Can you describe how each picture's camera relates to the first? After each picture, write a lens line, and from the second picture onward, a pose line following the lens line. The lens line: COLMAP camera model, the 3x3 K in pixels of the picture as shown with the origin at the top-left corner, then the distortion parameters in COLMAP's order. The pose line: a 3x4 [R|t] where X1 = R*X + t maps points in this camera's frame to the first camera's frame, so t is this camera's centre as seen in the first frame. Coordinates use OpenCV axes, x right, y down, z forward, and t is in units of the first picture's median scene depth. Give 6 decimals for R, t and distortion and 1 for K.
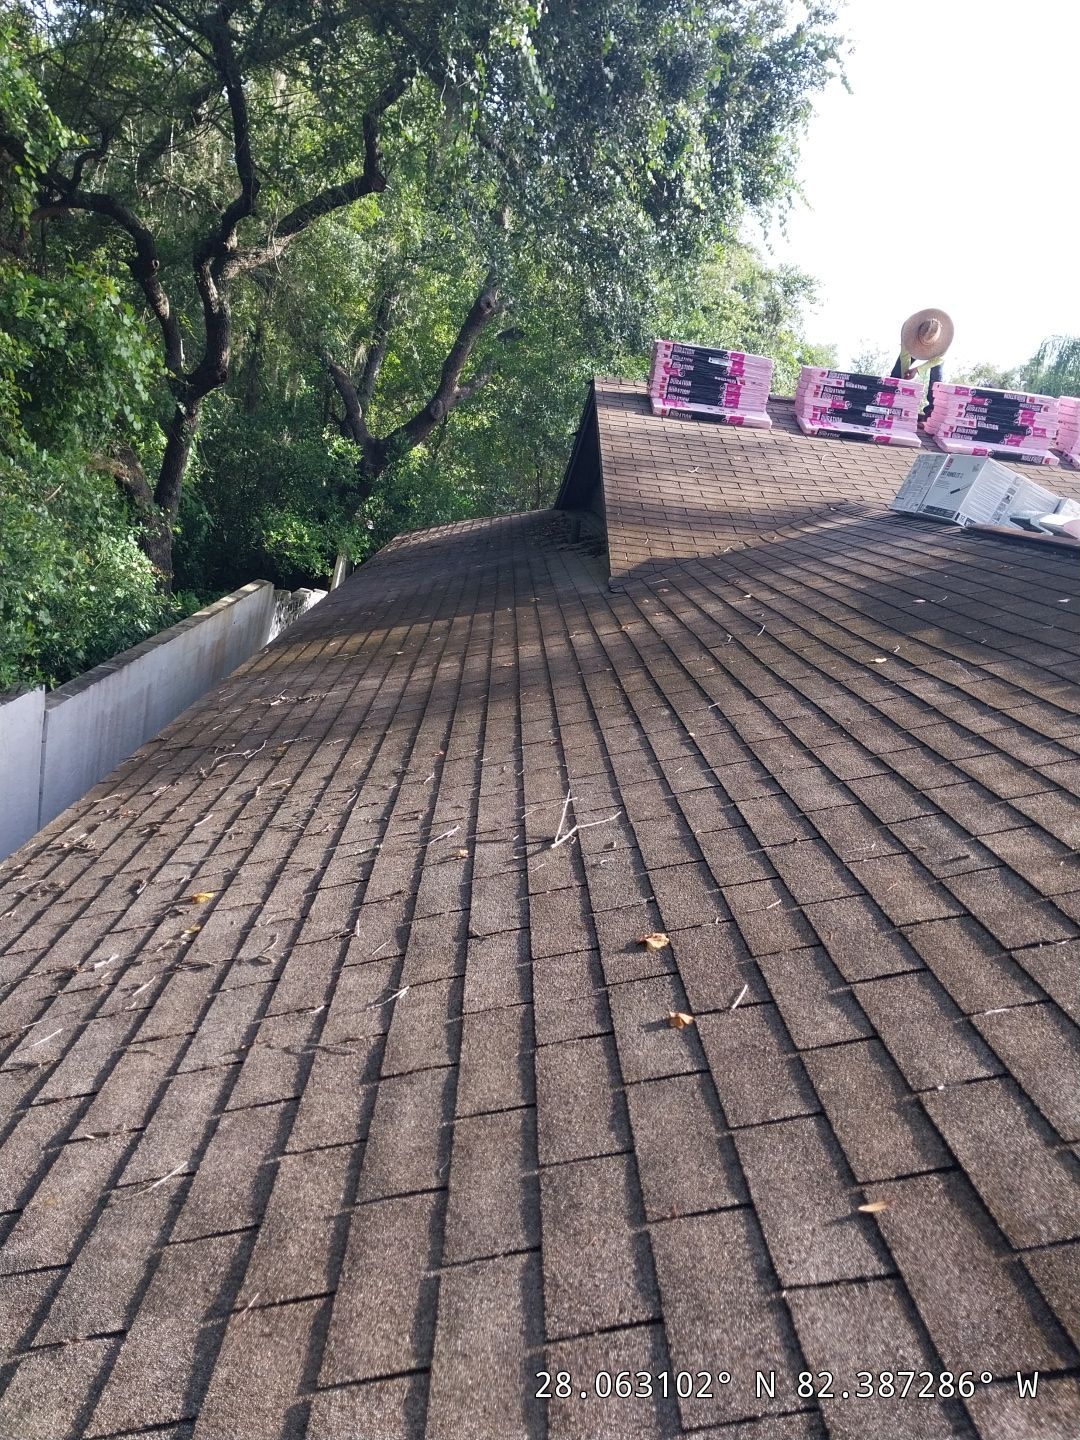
lens RADIAL K [[1145.1, 0, 540.0], [0, 1145.1, 720.0], [0, 0, 1]] dist [0.001191, -0.003022]
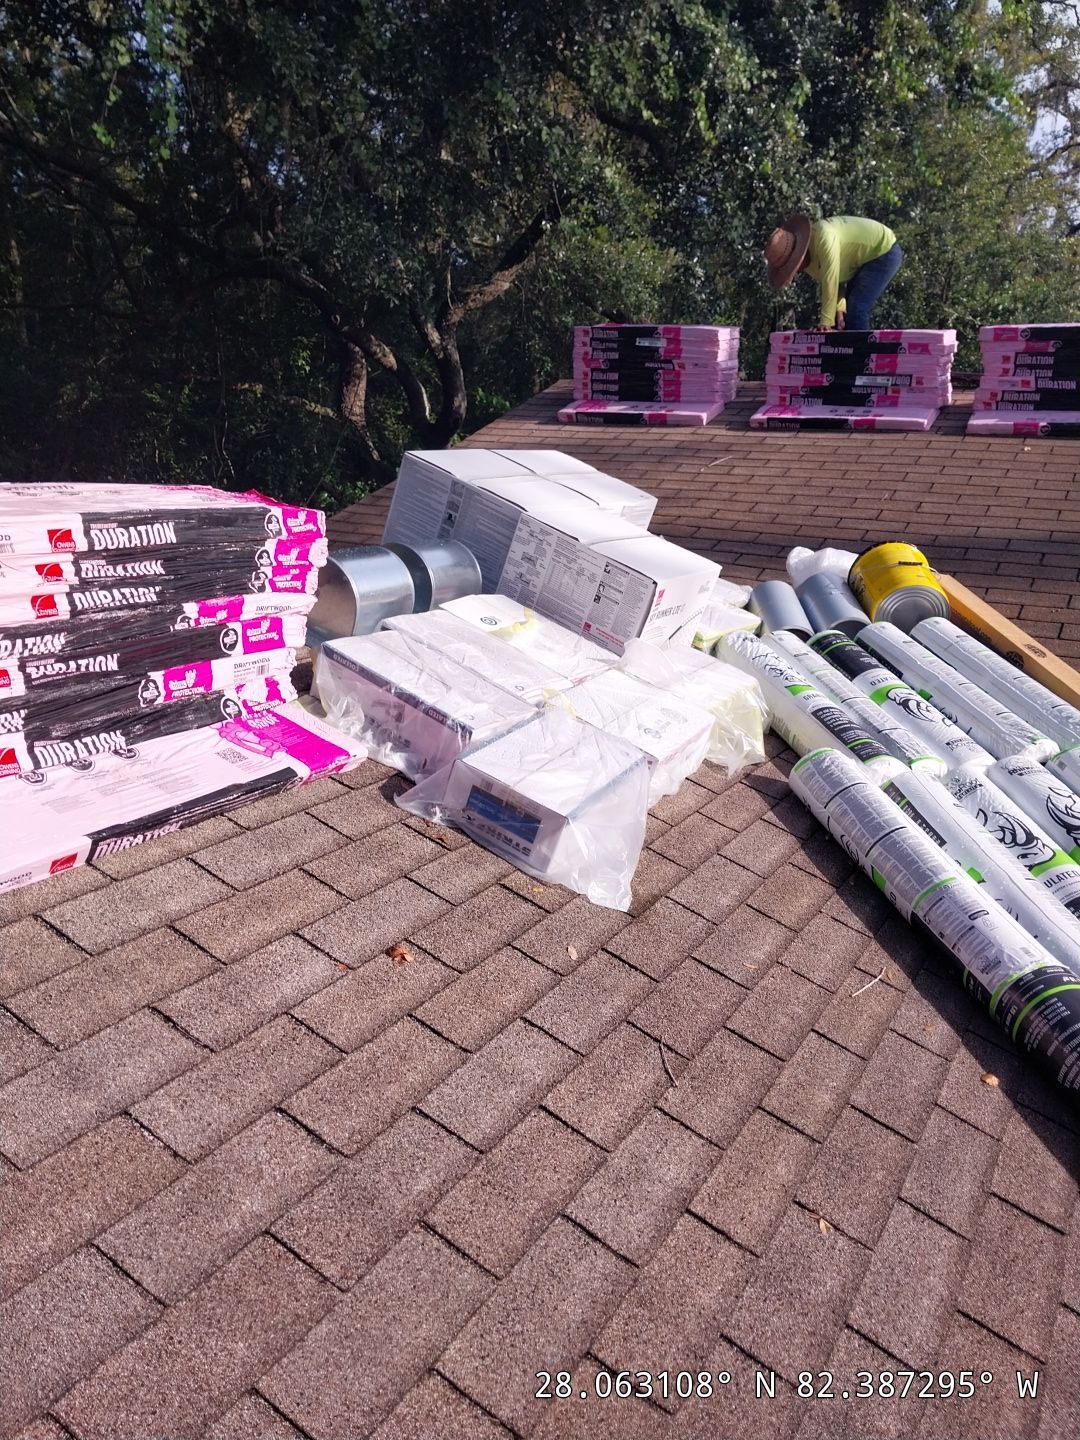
lens RADIAL K [[1145.1, 0, 540.0], [0, 1145.1, 720.0], [0, 0, 1]] dist [0.001191, -0.003022]
pose [[0.854847, 0.032104, -0.517886, 0.481818], [-0.047472, 0.998737, -0.016448, -0.053545], [0.516704, 0.038646, 0.855292, 0.338289]]
